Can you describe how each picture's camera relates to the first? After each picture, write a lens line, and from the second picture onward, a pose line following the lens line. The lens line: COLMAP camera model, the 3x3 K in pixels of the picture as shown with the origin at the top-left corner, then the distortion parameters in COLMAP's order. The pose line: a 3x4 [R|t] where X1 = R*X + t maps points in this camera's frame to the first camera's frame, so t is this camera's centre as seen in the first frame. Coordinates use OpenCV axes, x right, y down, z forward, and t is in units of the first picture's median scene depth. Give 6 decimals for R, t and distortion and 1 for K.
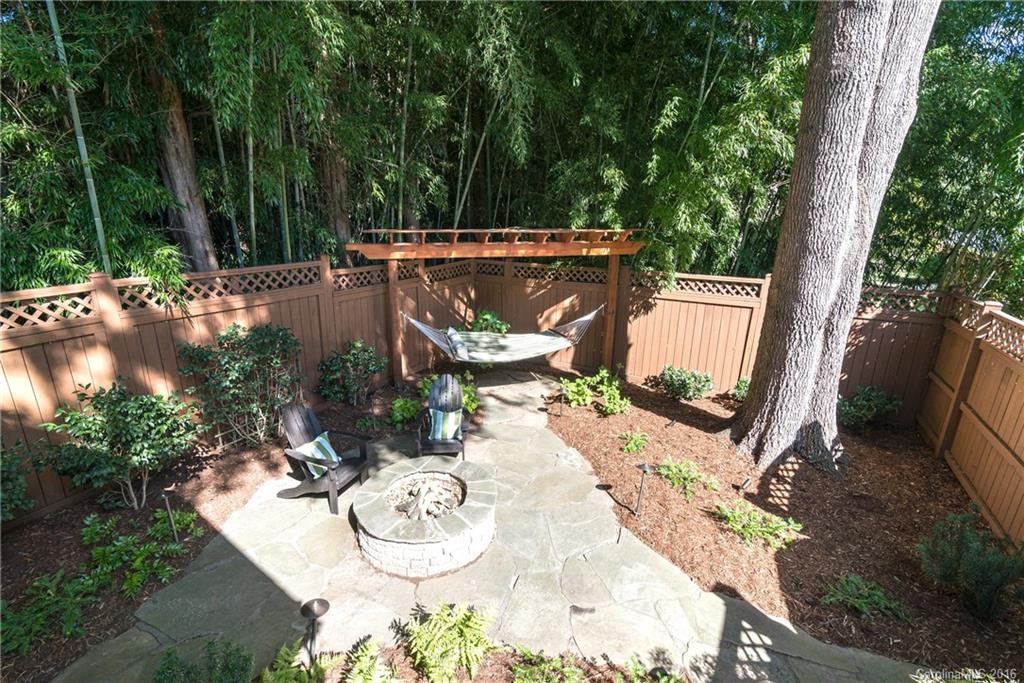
lens RADIAL K [[466.3, 0, 510.0], [0, 466.3, 344.6], [0, 0, 1]] dist [0.005019, 0.000939]
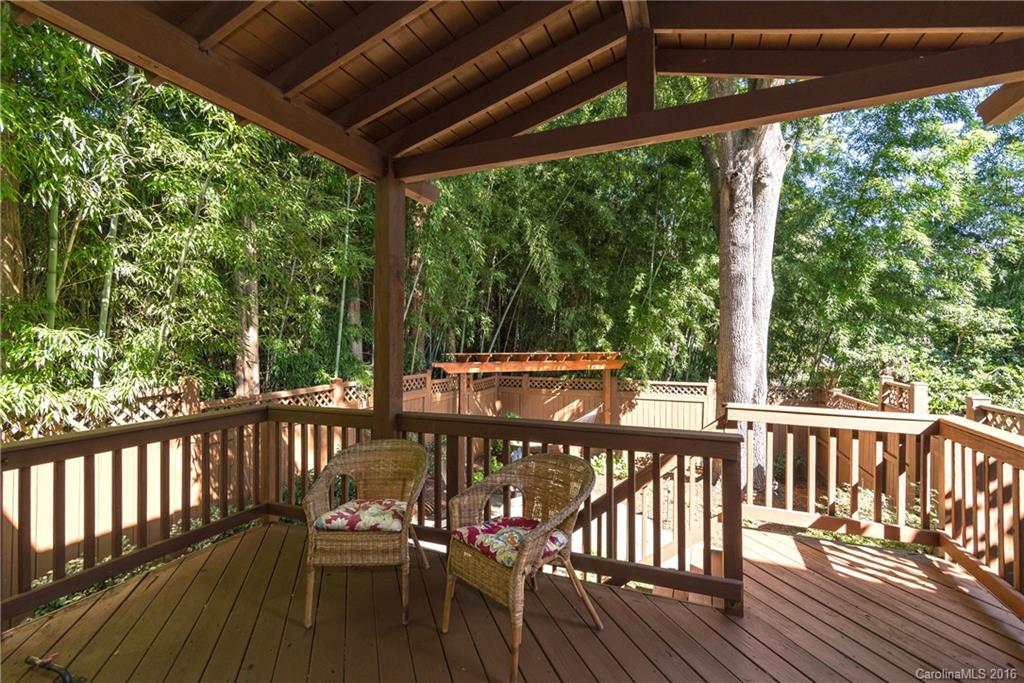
lens RADIAL K [[466.3, 0, 512.9], [0, 466.3, 339.1], [0, 0, 1]] dist [0.005019, 0.000939]
pose [[0.988986, -0.004544, 0.147936, -0.292978], [0.046223, 0.959016, -0.279555, 0.113718], [-0.140603, 0.283314, 0.948664, -0.372856]]
